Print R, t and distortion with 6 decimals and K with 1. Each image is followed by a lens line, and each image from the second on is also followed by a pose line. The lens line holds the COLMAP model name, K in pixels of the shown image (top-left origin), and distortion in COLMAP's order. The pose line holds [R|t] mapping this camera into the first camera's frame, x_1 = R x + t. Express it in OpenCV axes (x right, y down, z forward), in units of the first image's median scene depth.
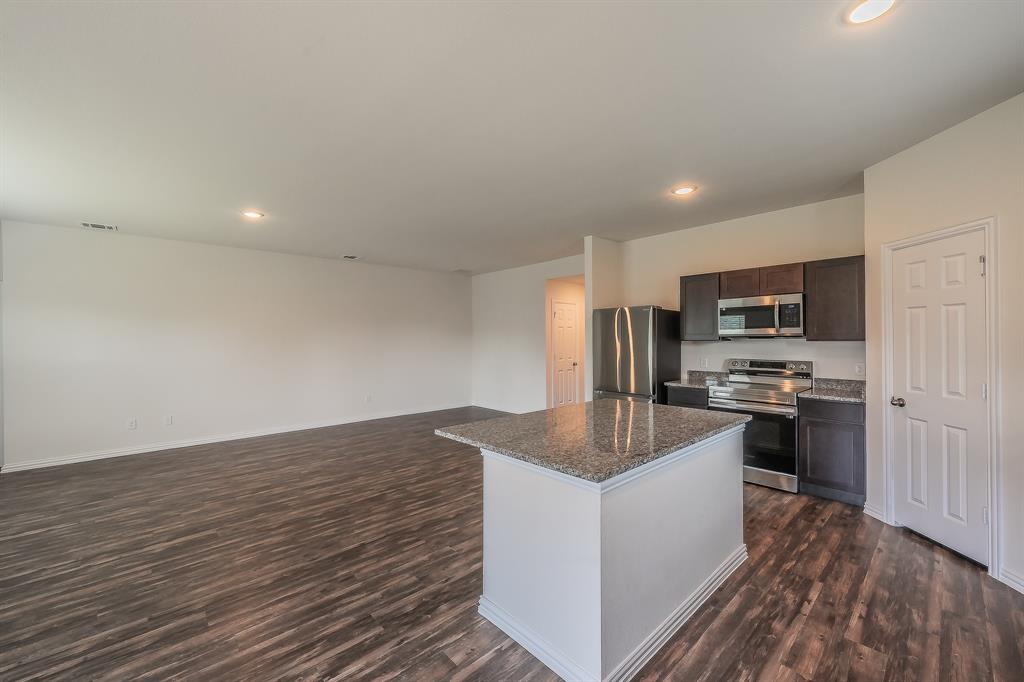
lens RADIAL K [[402.7, 0, 506.4], [0, 402.7, 337.1], [0, 0, 1]] dist [0.003122, 0.000421]
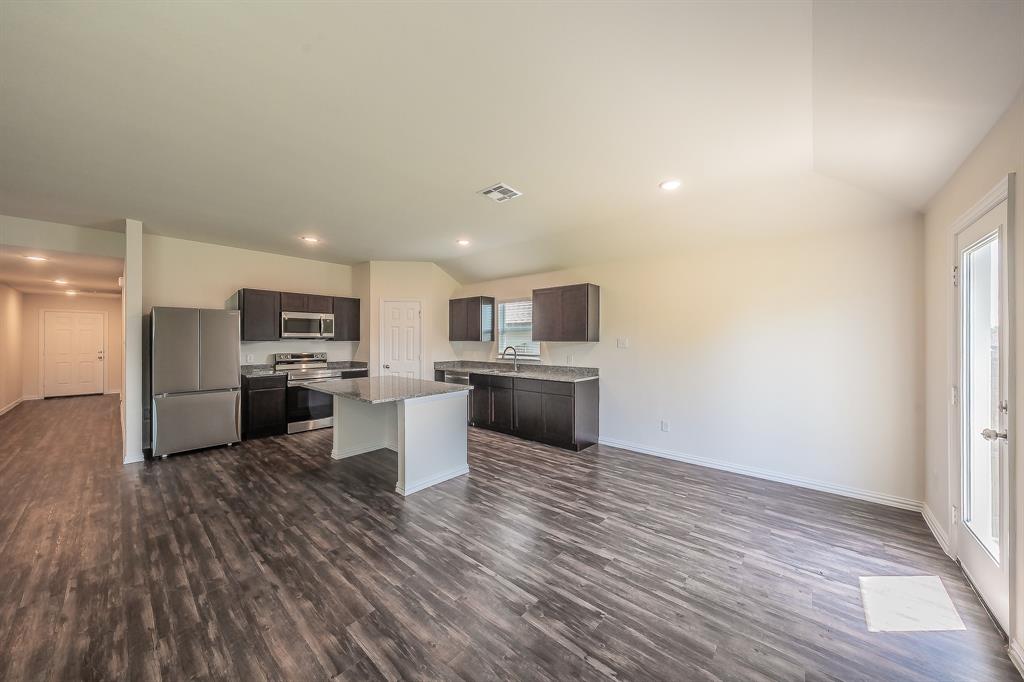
lens RADIAL K [[344.0, 0, 505.3], [0, 344.0, 336.1], [0, 0, 1]] dist [0.001920, 0.000039]
pose [[-0.094476, 0.019317, 0.995340, -0.931940], [-0.001598, 0.999808, -0.019555, 0.019346], [-0.995526, -0.003438, -0.094427, 0.425199]]
